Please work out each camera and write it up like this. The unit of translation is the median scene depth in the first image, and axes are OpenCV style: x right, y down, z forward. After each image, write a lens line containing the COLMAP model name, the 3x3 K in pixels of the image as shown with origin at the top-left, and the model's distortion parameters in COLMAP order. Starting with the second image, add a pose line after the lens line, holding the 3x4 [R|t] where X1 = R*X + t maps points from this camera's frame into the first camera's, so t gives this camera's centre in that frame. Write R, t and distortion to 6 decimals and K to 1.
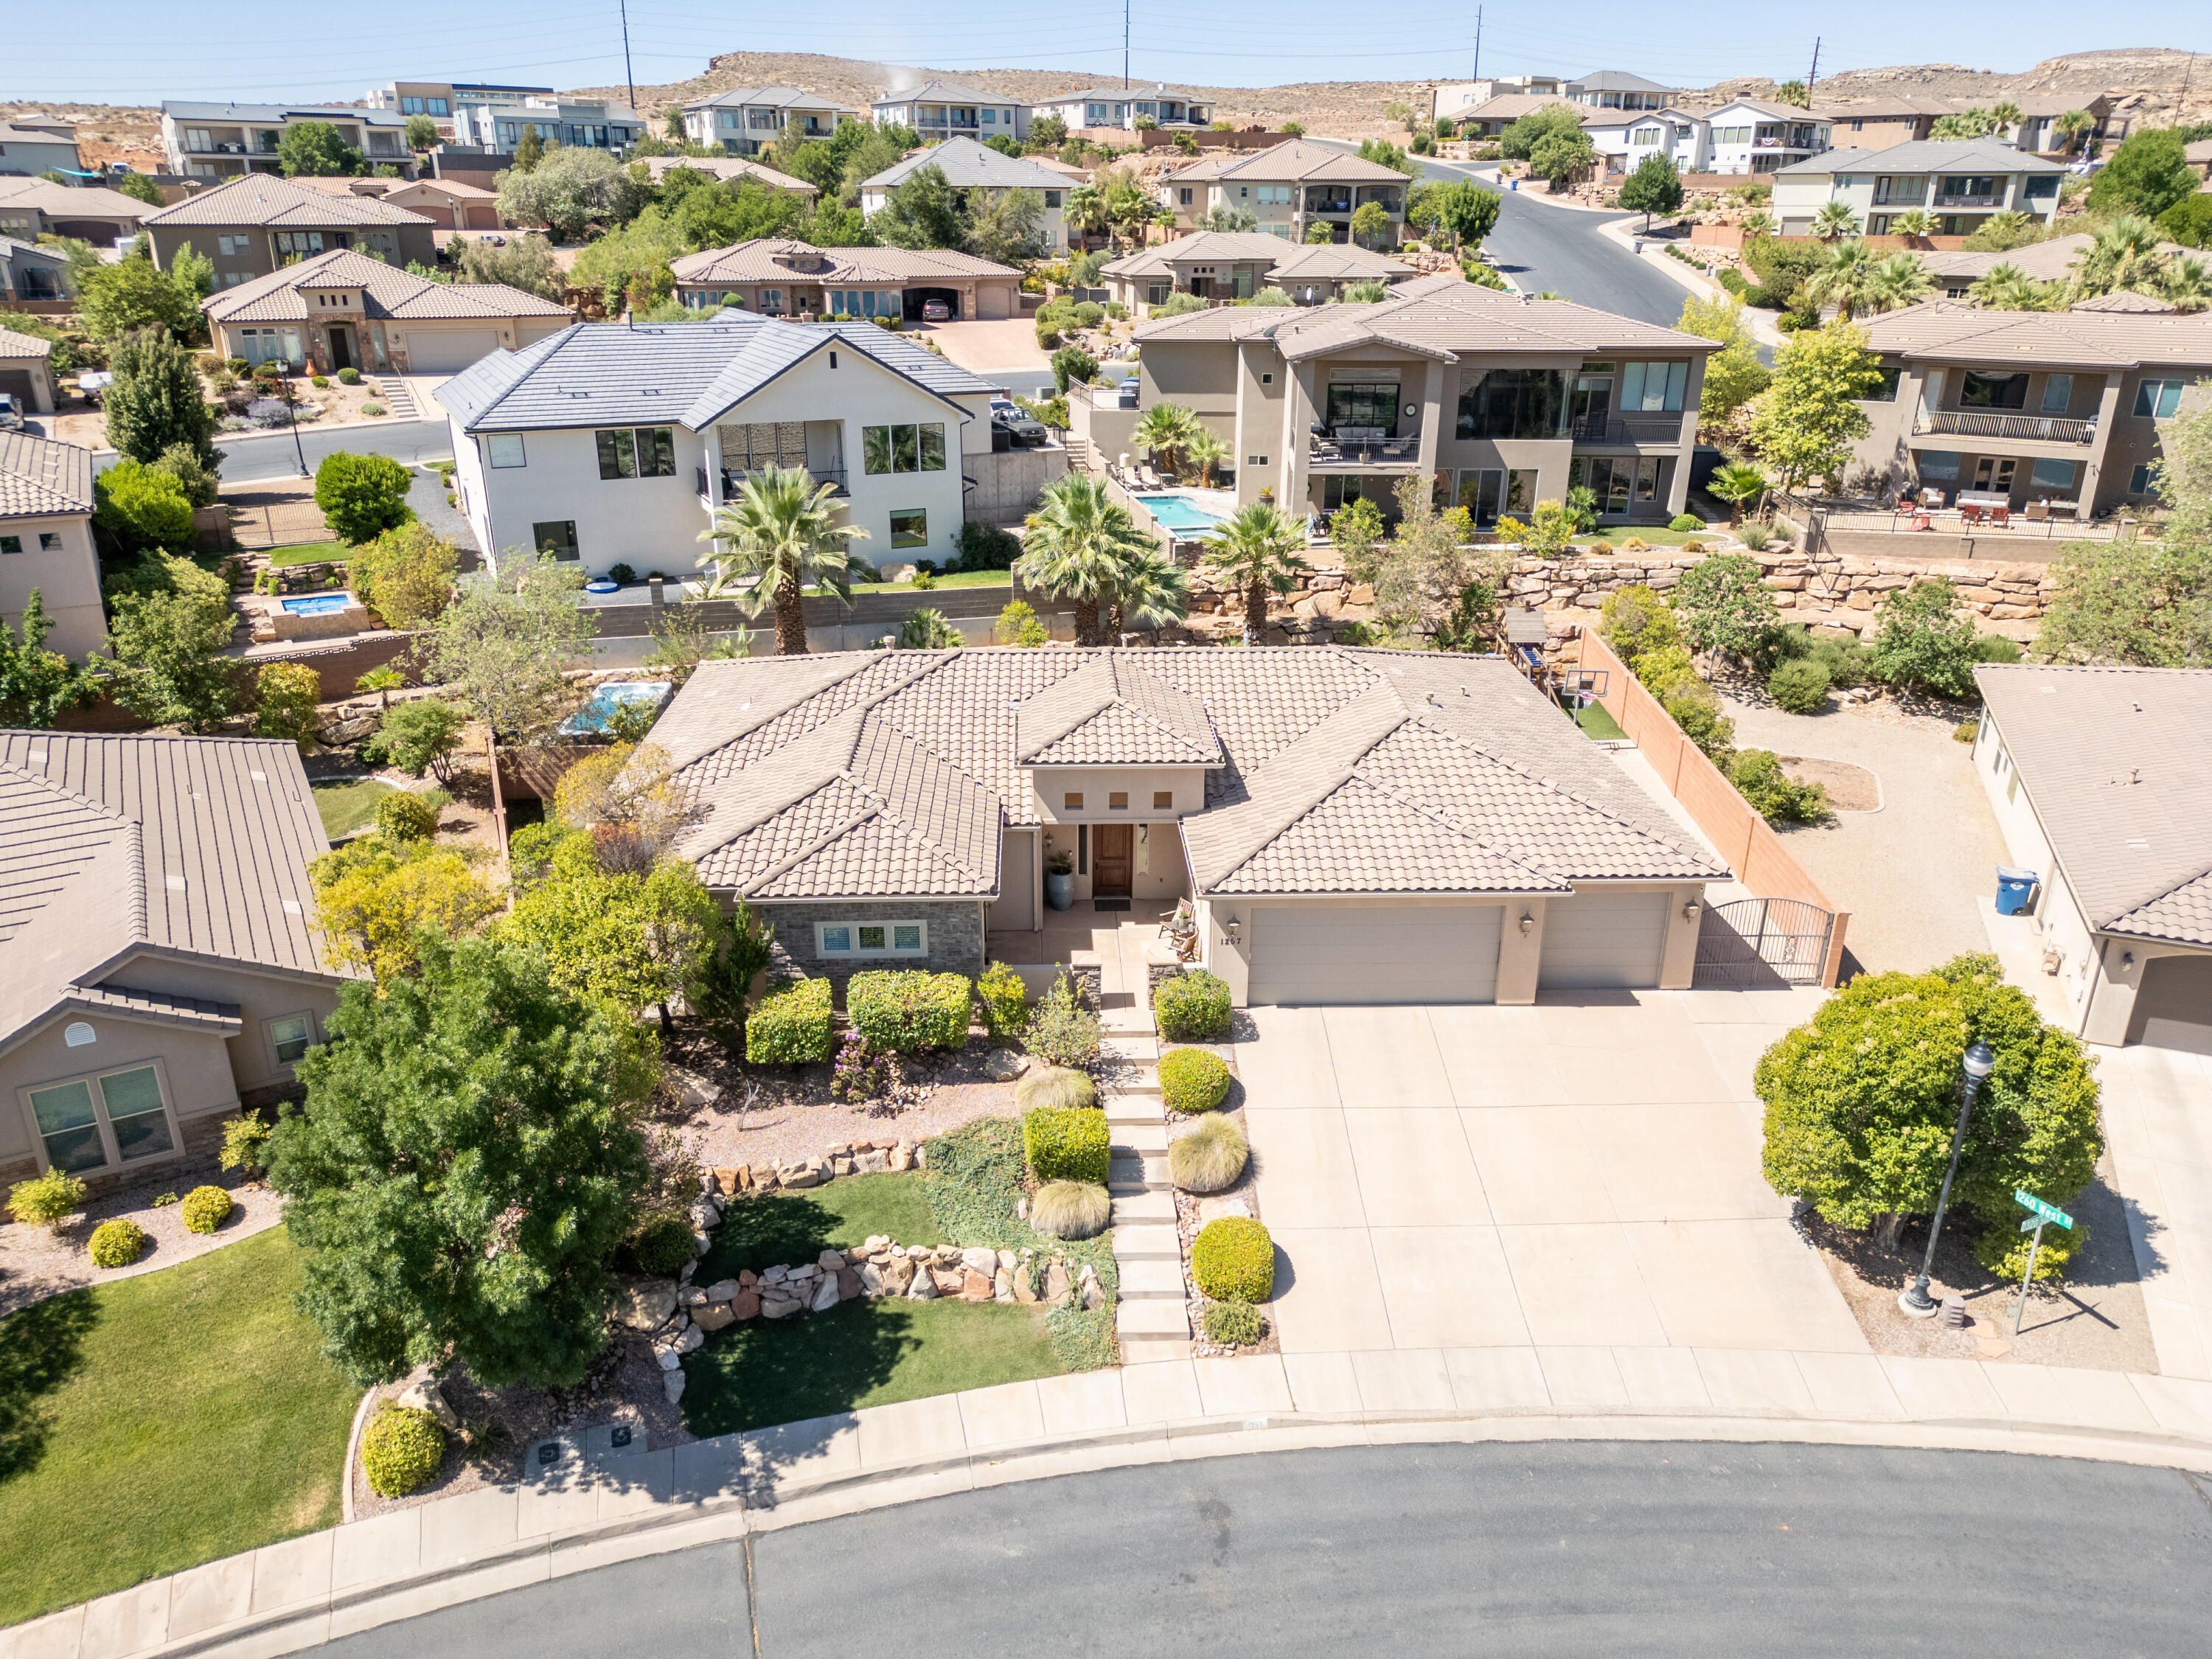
lens RADIAL K [[1551.2, 0, 1106.0], [0, 1551.2, 829.5], [0, 0, 1]] dist [0.068920, -0.059344]
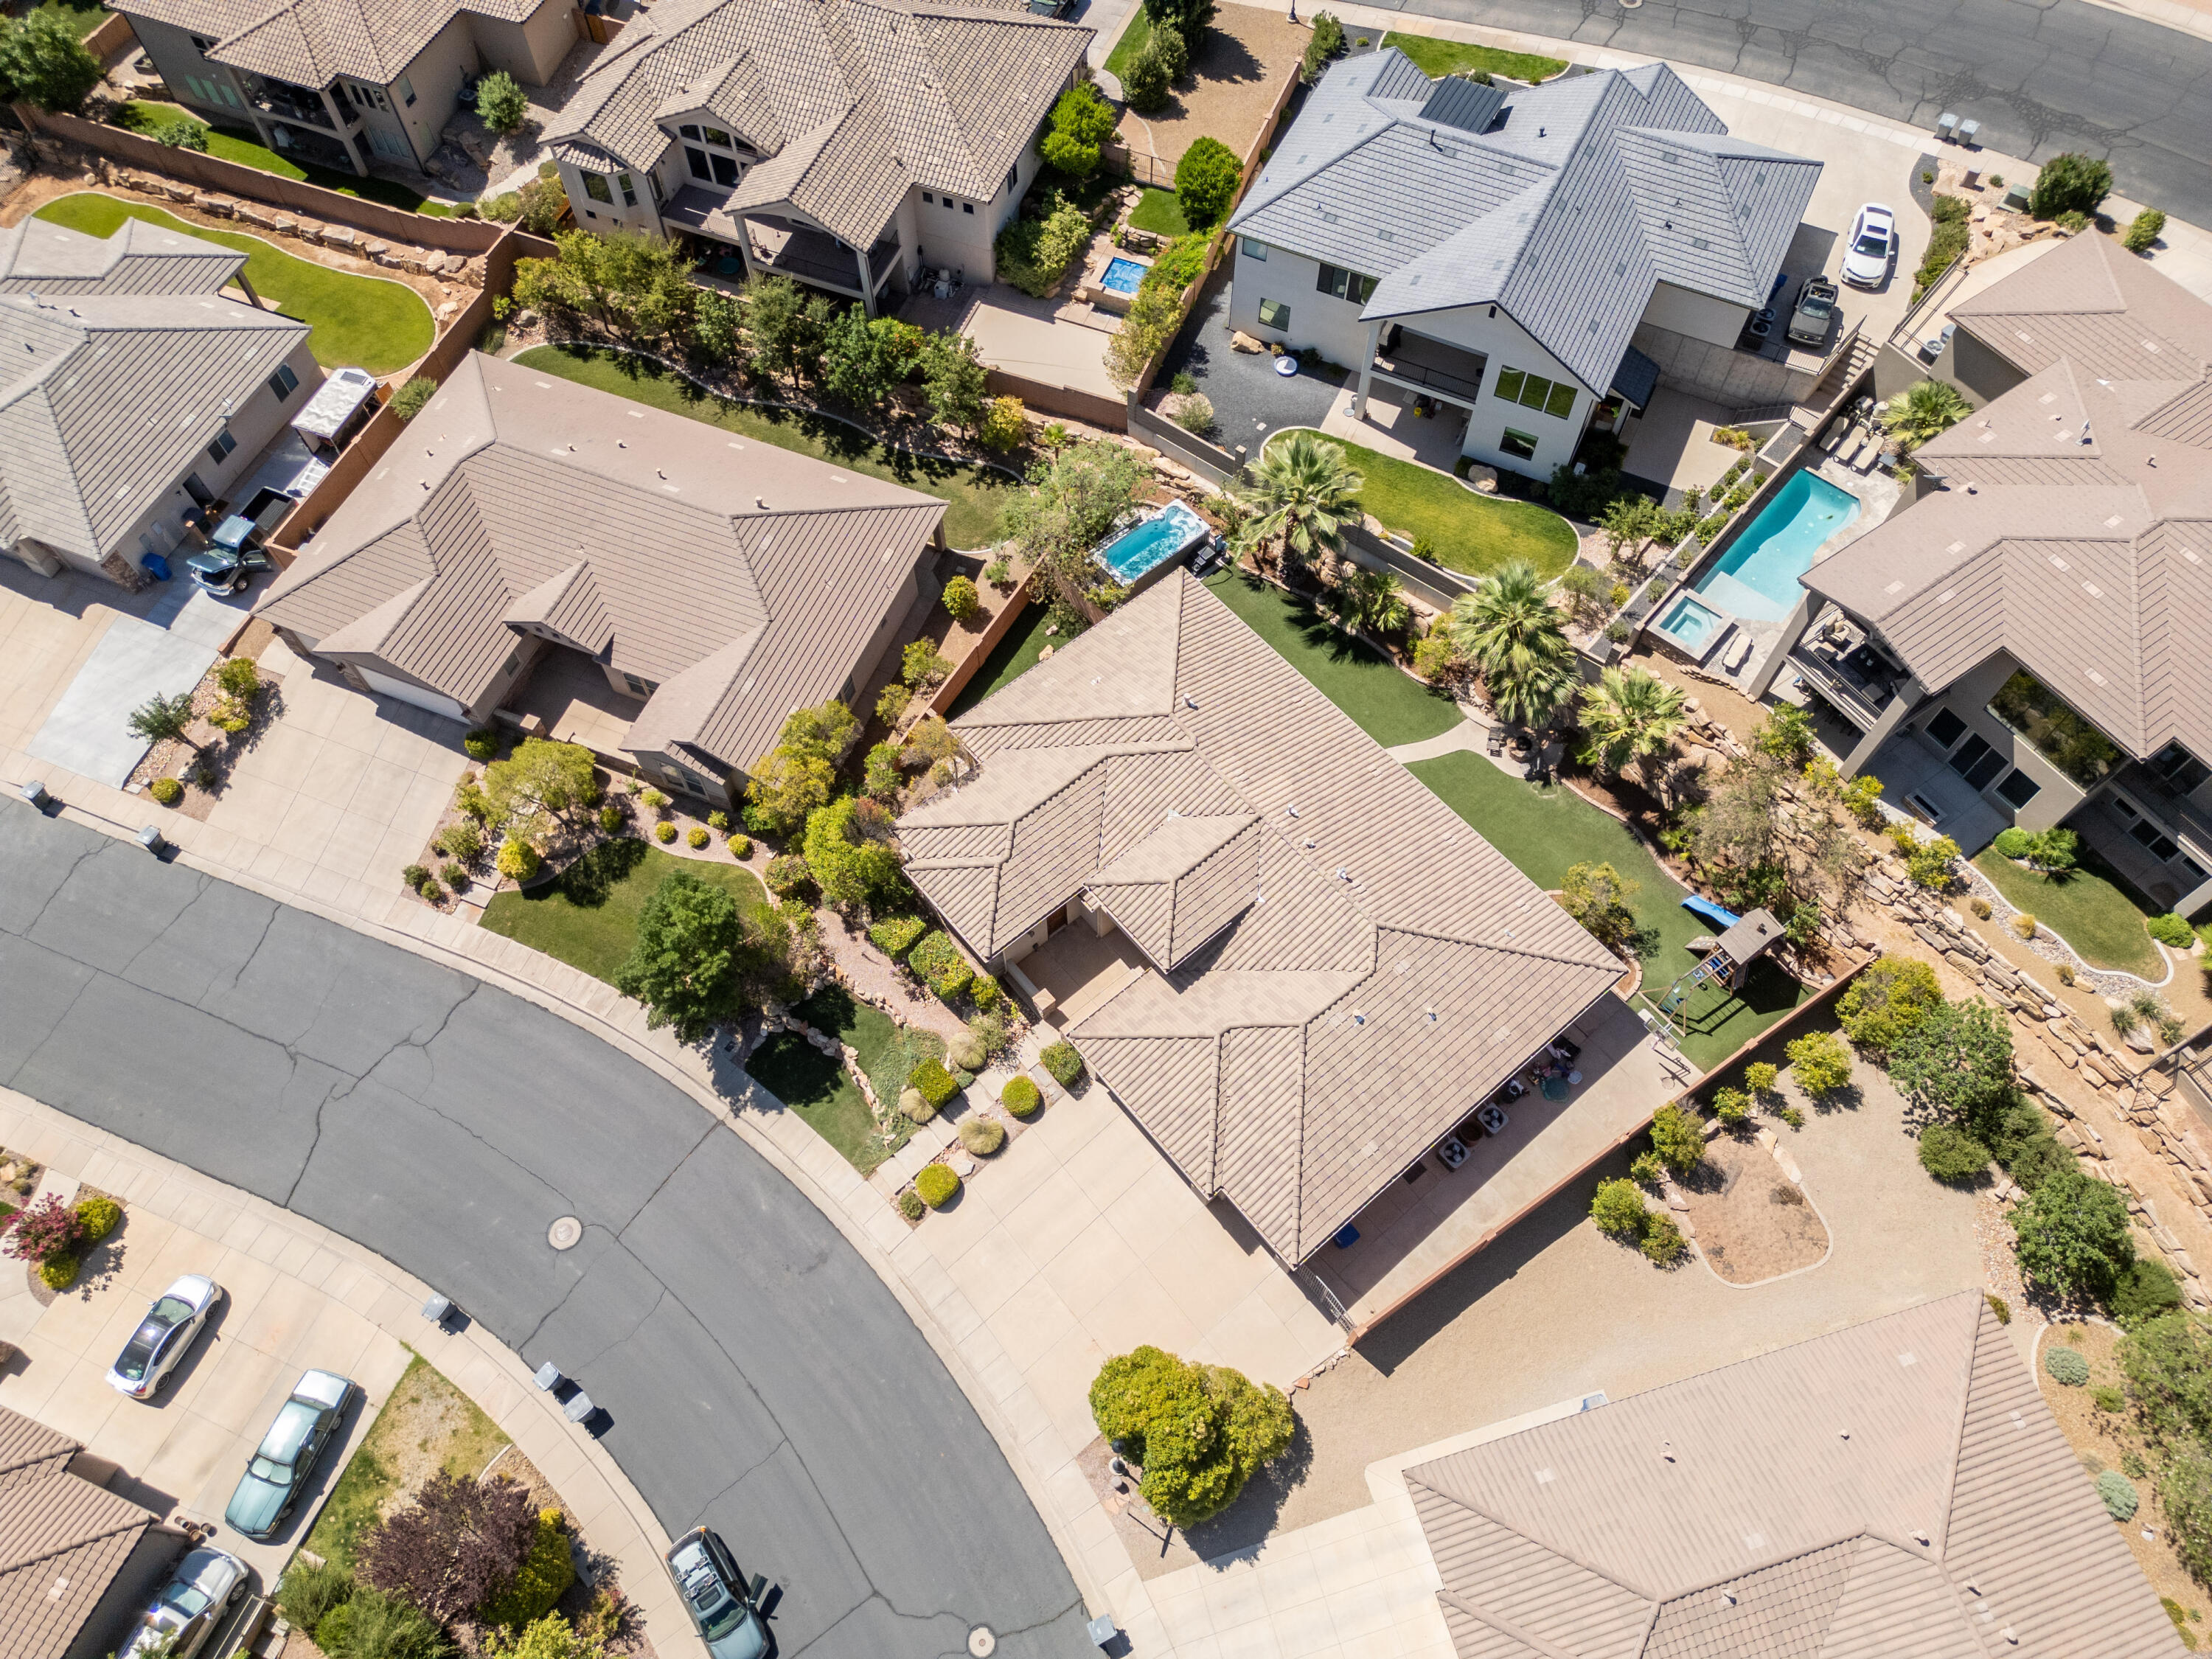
lens RADIAL K [[1551.2, 0, 1106.0], [0, 1551.2, 829.5], [0, 0, 1]] dist [0.068920, -0.059344]
pose [[0.608974, 0.684731, -0.400368, 0.733208], [-0.284362, 0.659671, 0.695681, -1.567187], [0.740466, -0.309802, 0.596434, 0.060106]]
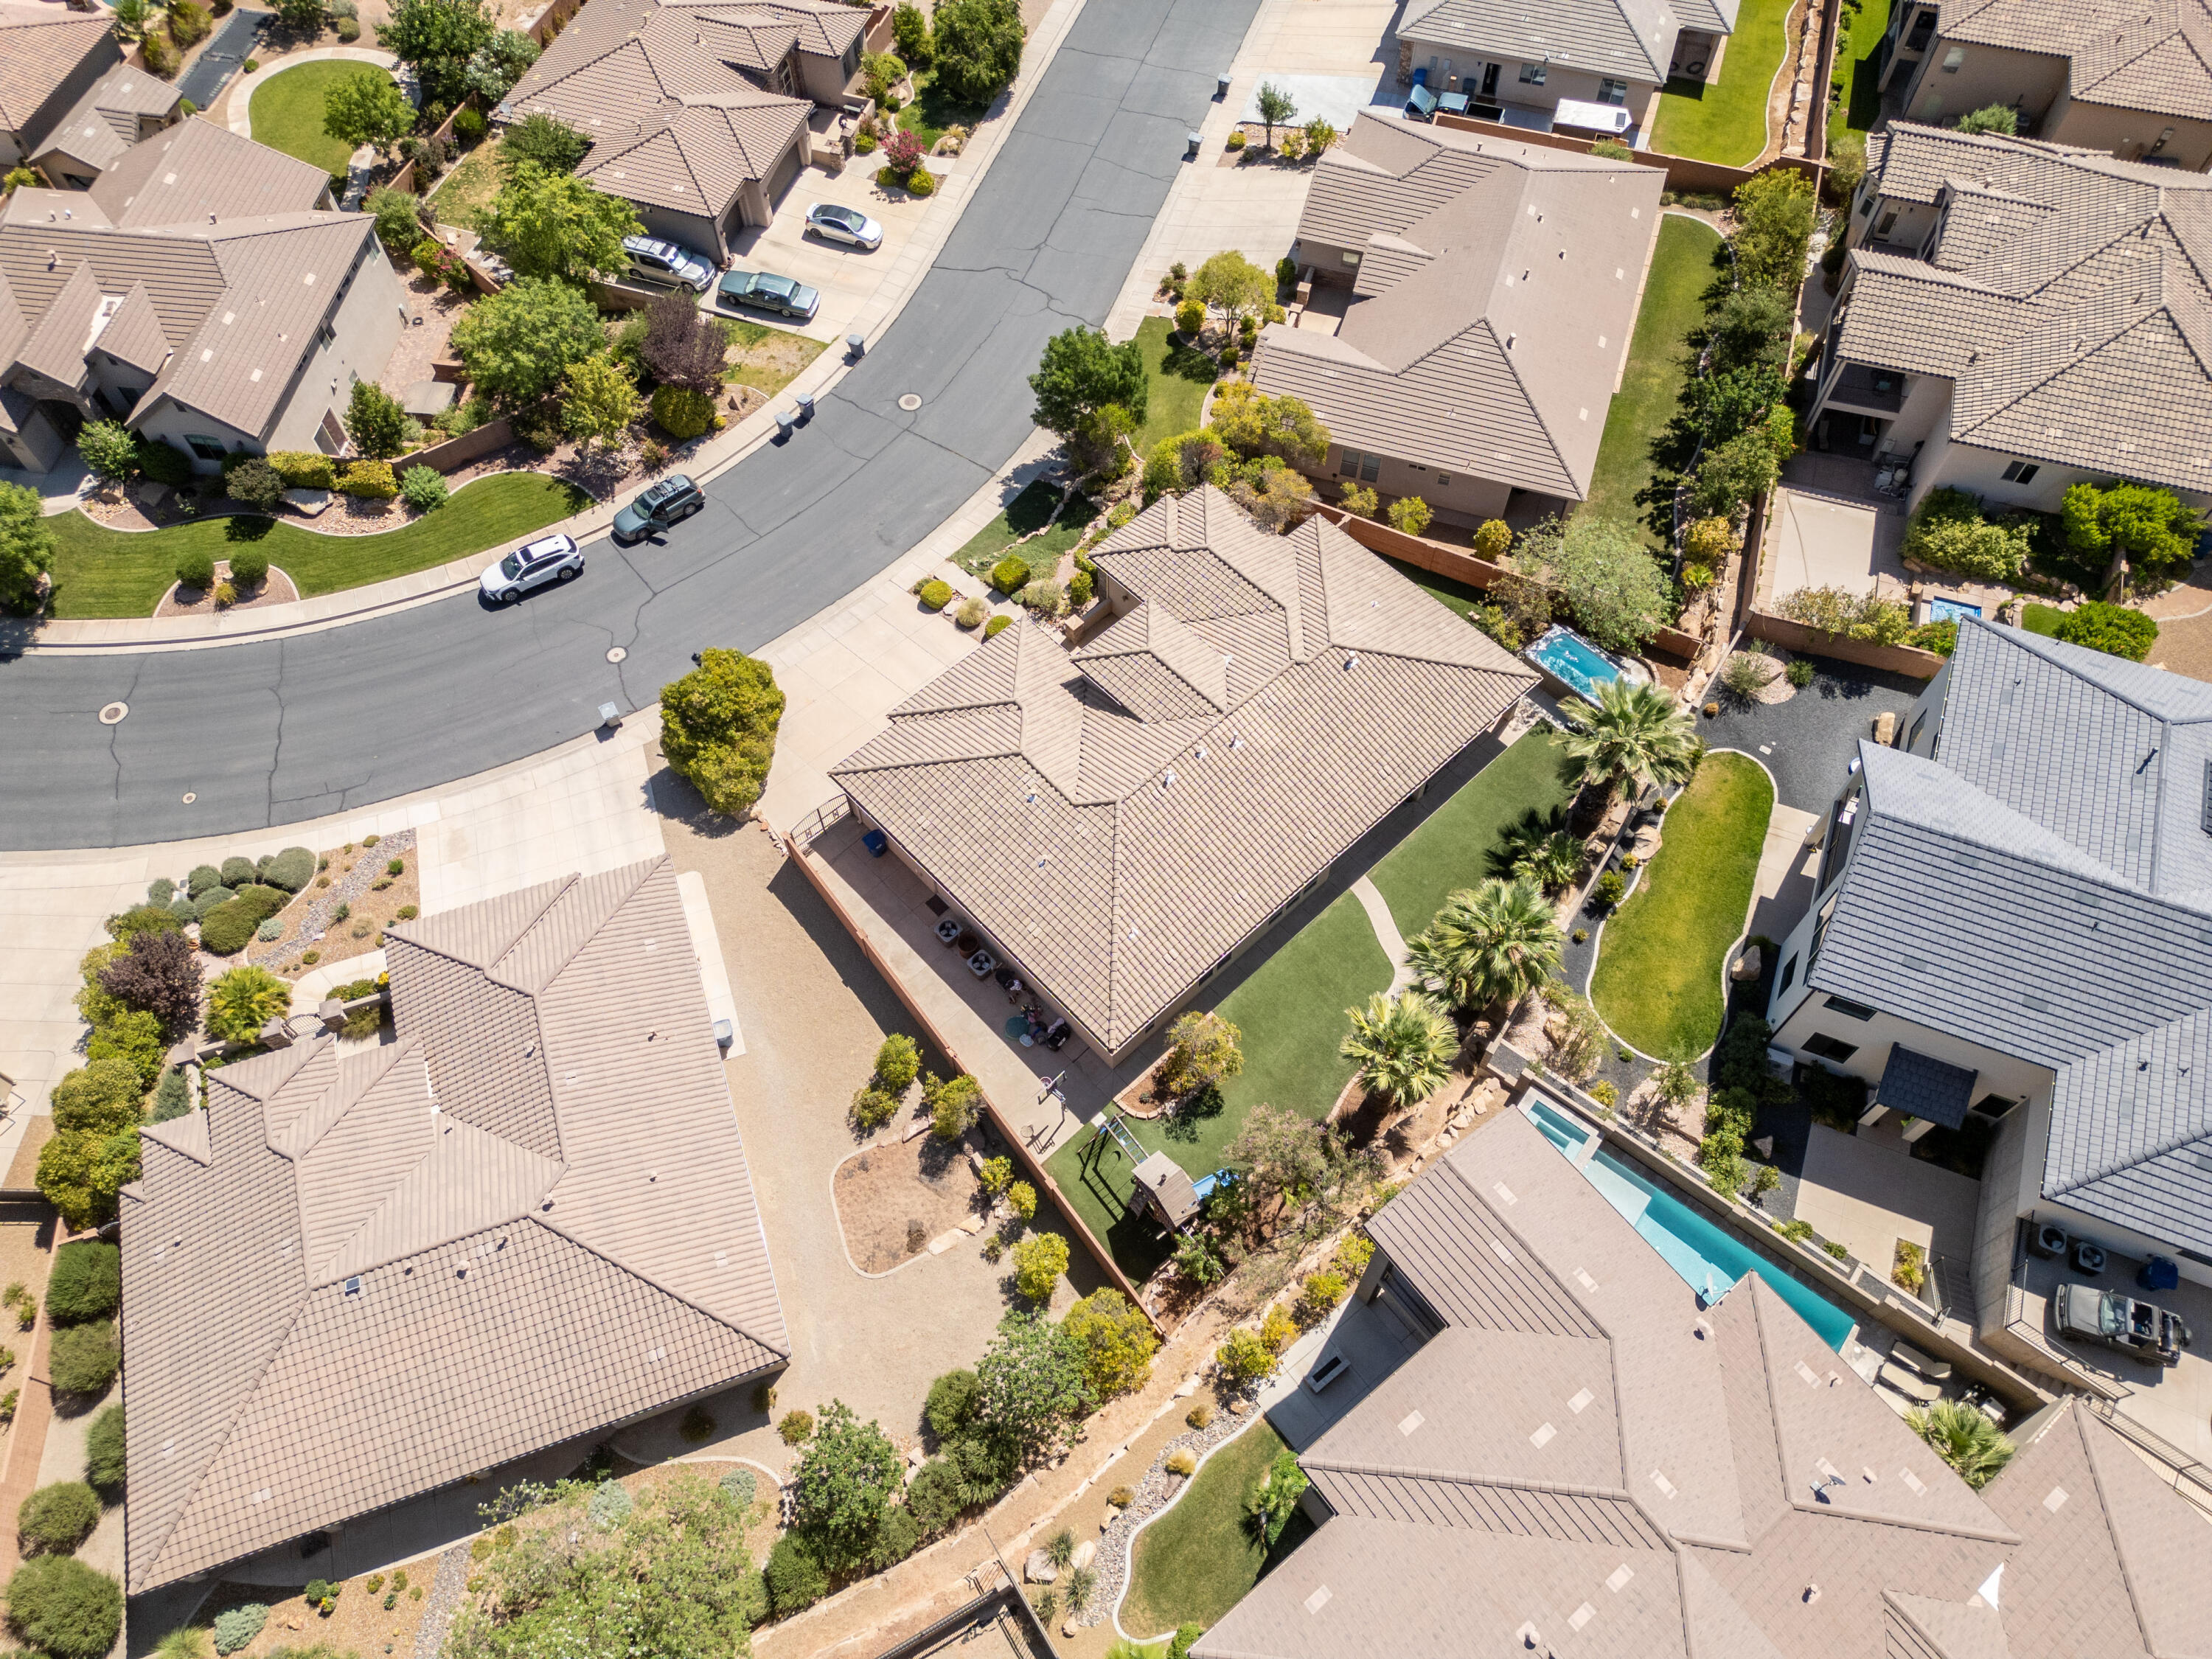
lens RADIAL K [[1556.8, 0, 1108.1], [0, 1556.8, 825.8], [0, 0, 1]] dist [0.065912, -0.059577]
pose [[-0.757009, 0.554049, -0.346361, 1.003186], [-0.245151, 0.250528, 0.936556, -2.198490], [0.605671, 0.793892, -0.053826, 1.632593]]
